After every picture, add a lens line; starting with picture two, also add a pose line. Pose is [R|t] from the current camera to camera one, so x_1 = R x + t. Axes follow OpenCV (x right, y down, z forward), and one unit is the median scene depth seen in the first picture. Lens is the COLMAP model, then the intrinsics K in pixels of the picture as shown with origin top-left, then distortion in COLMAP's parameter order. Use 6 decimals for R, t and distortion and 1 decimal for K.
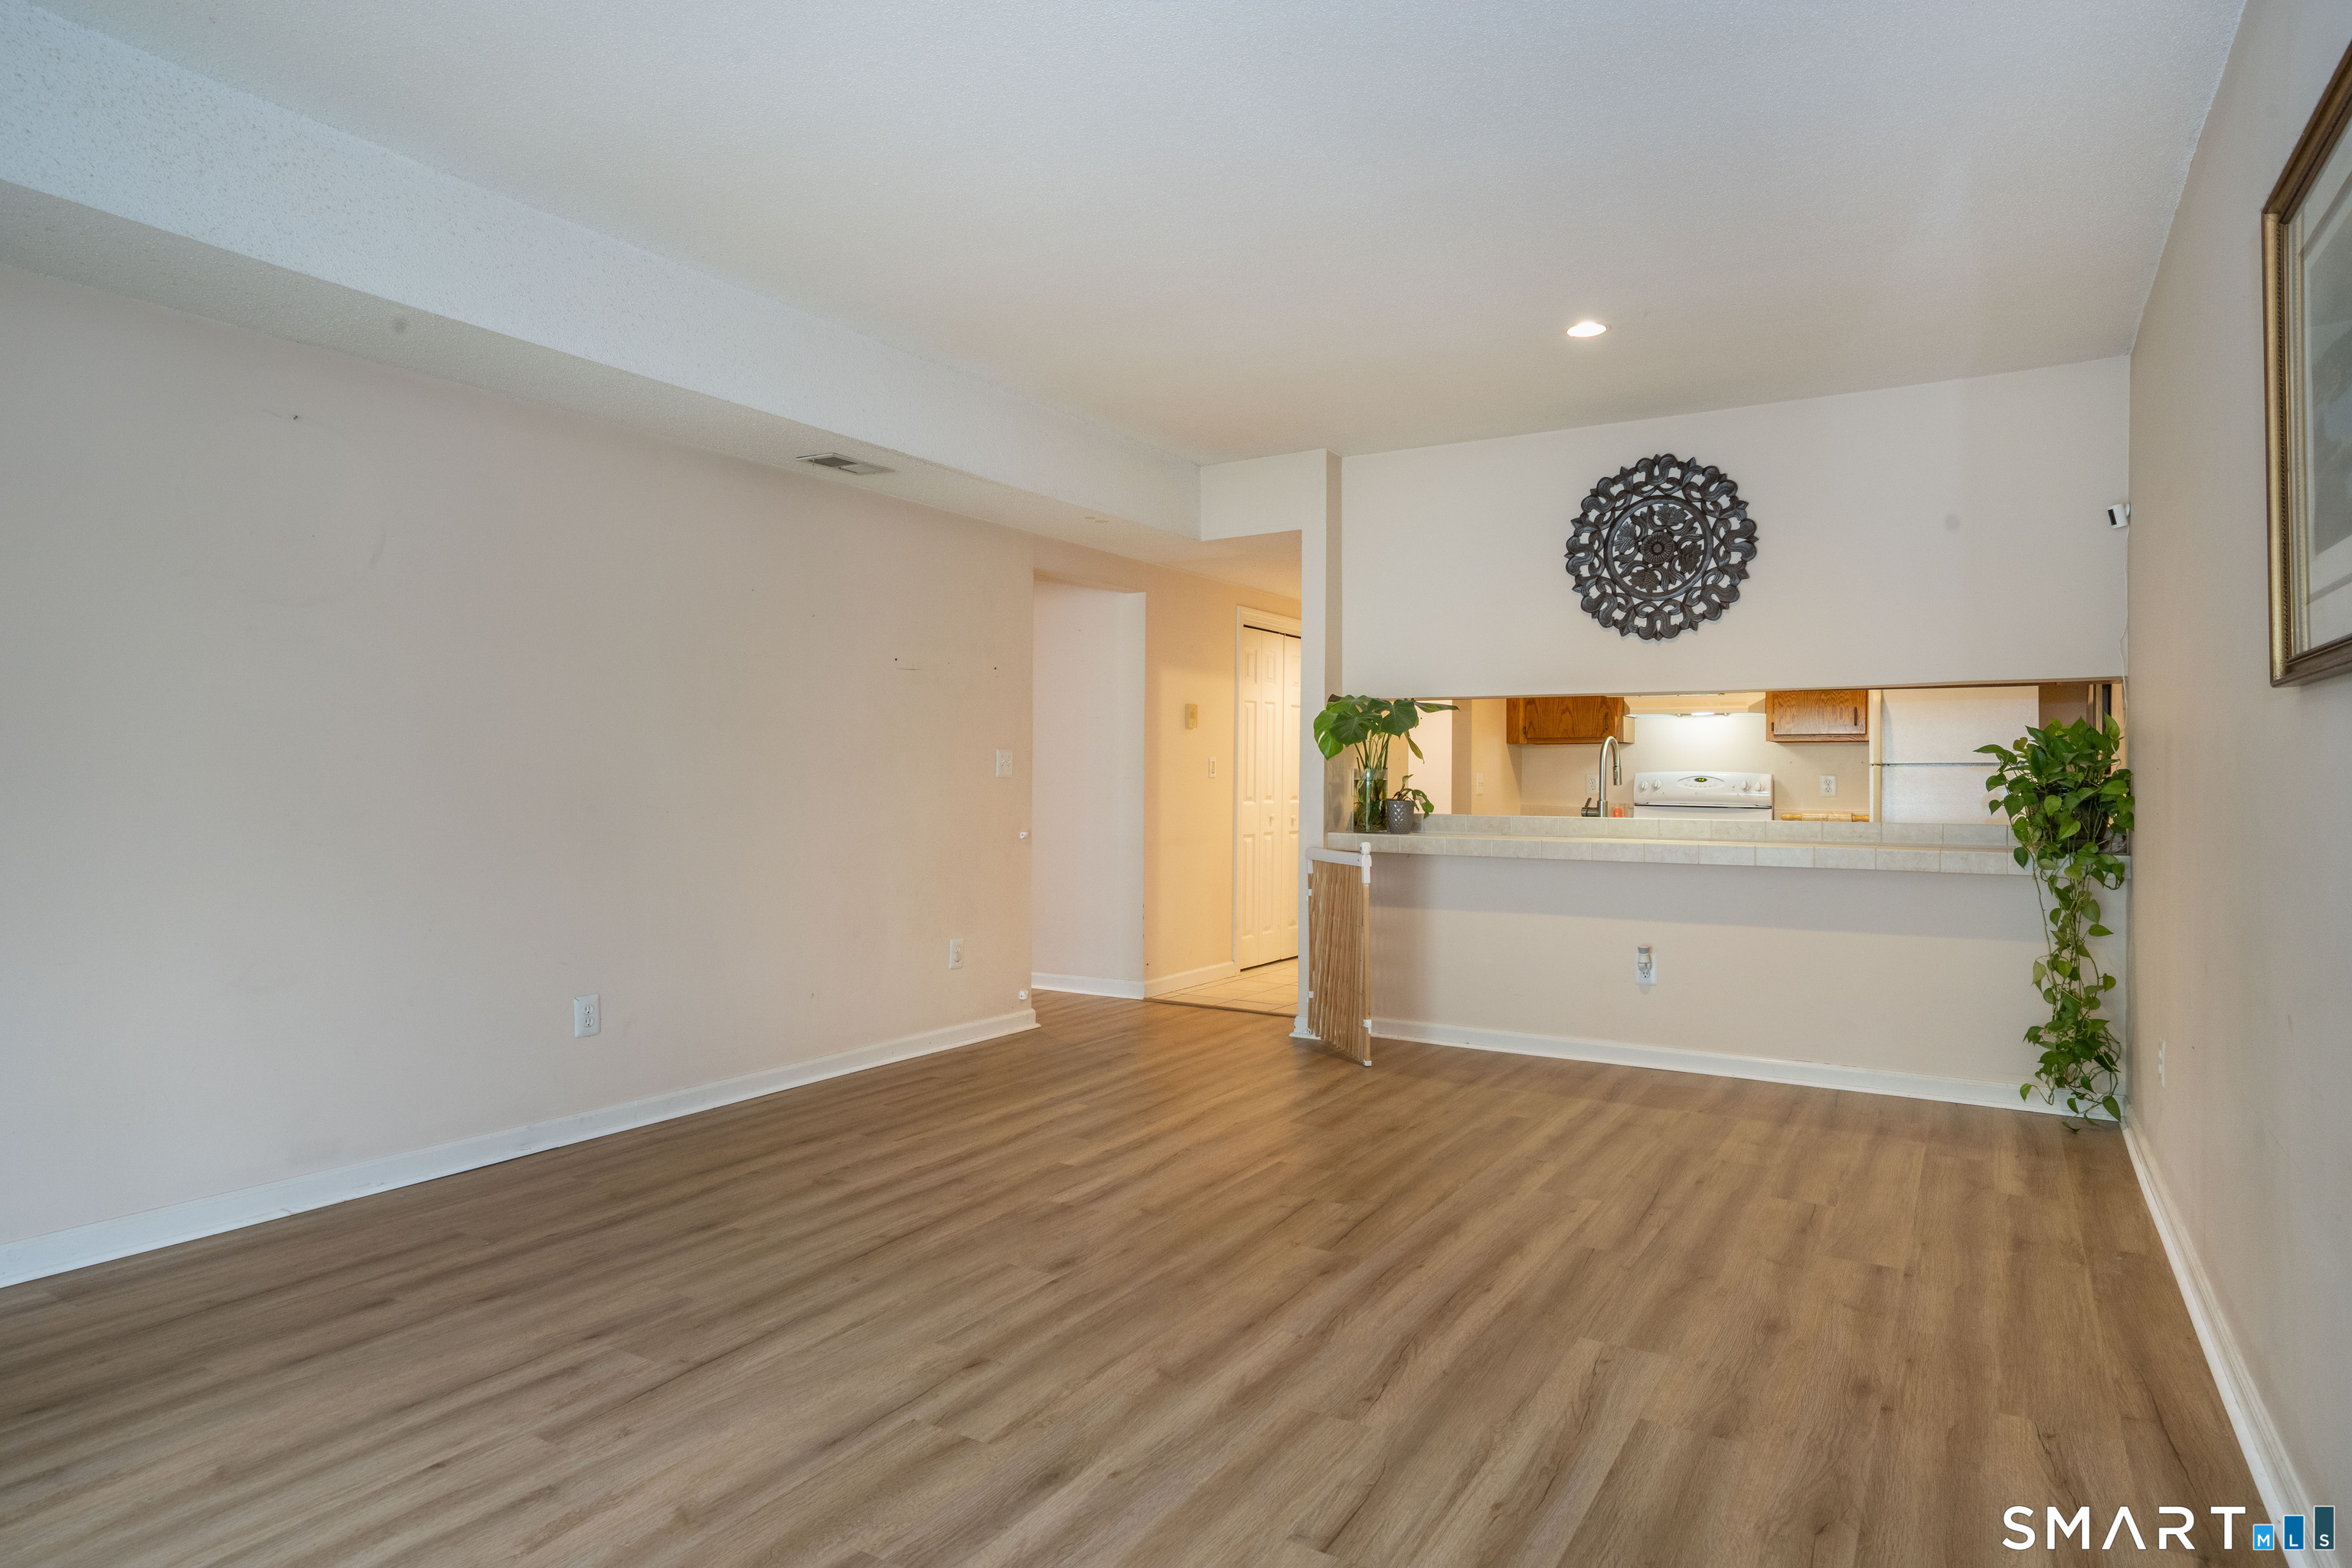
lens RADIAL K [[1271.2, 0, 1176.0], [0, 1271.2, 784.0], [0, 0, 1]] dist [-0.024018, 0.017667]
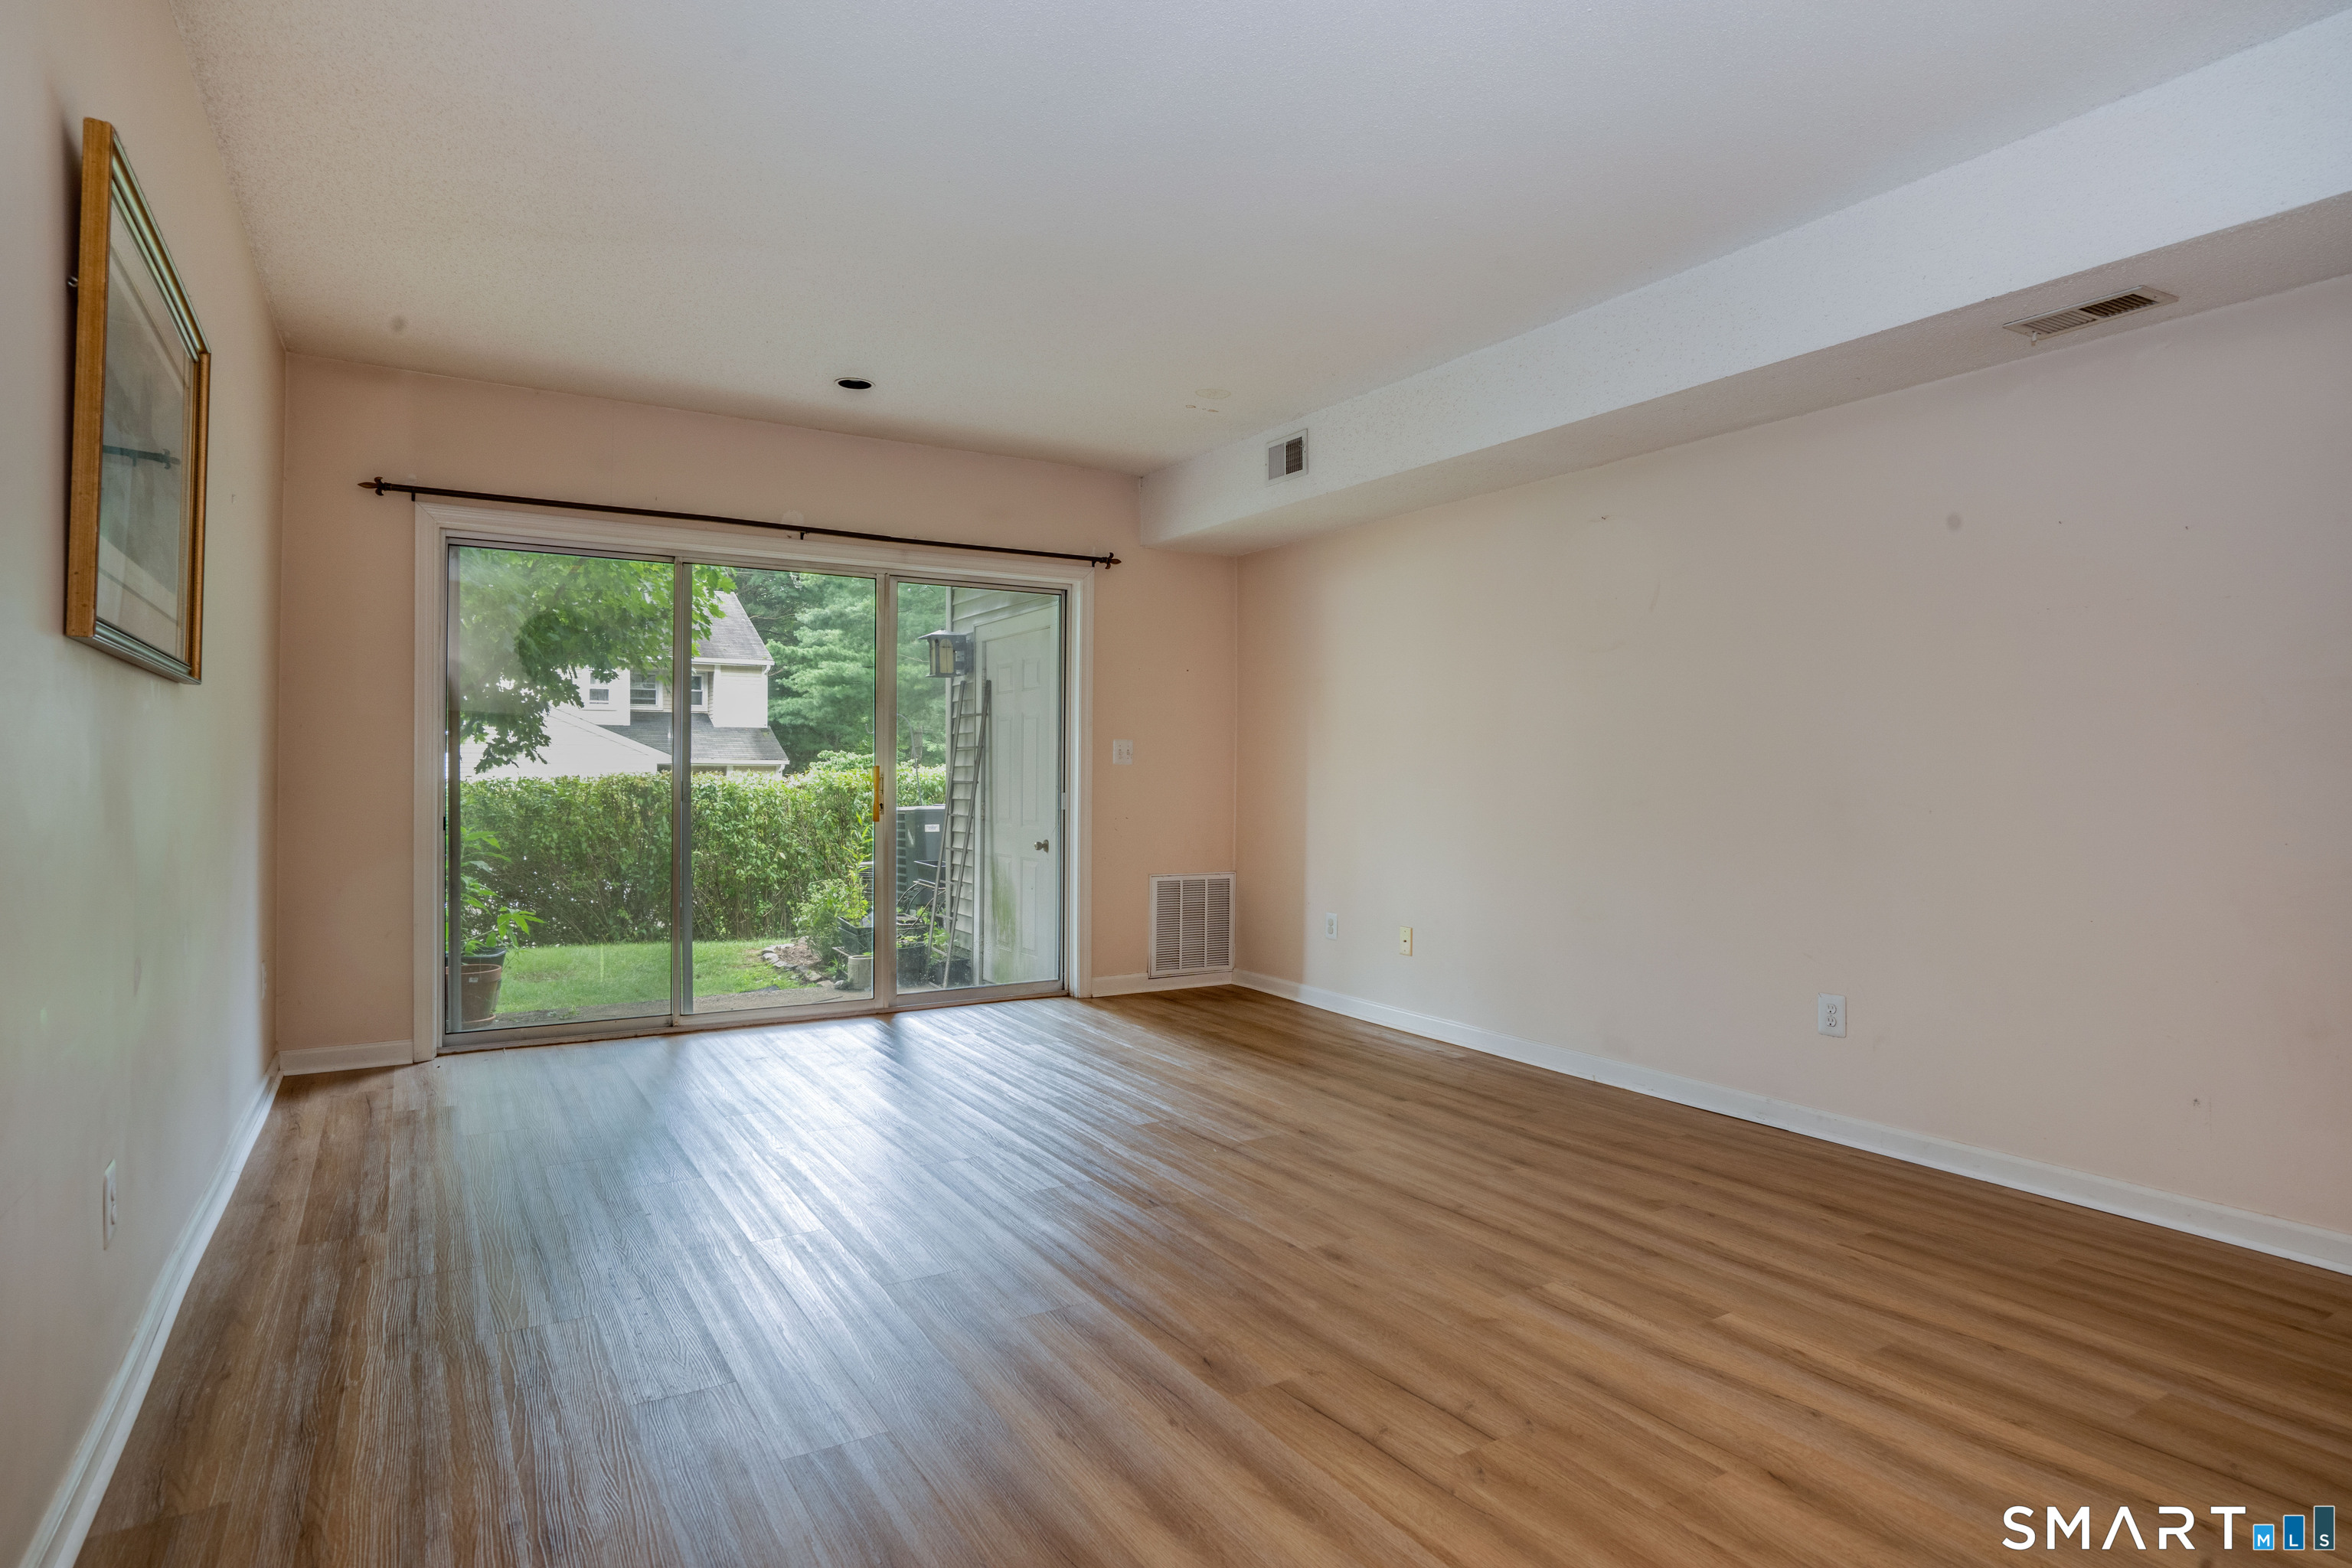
lens RADIAL K [[1271.2, 0, 1176.0], [0, 1271.2, 784.0], [0, 0, 1]] dist [-0.024018, 0.017667]
pose [[-0.434370, -0.004450, -0.900724, 0.768744], [-0.010985, 0.999940, 0.000357, 0.017795], [0.900668, 0.010049, -0.434393, 1.200405]]
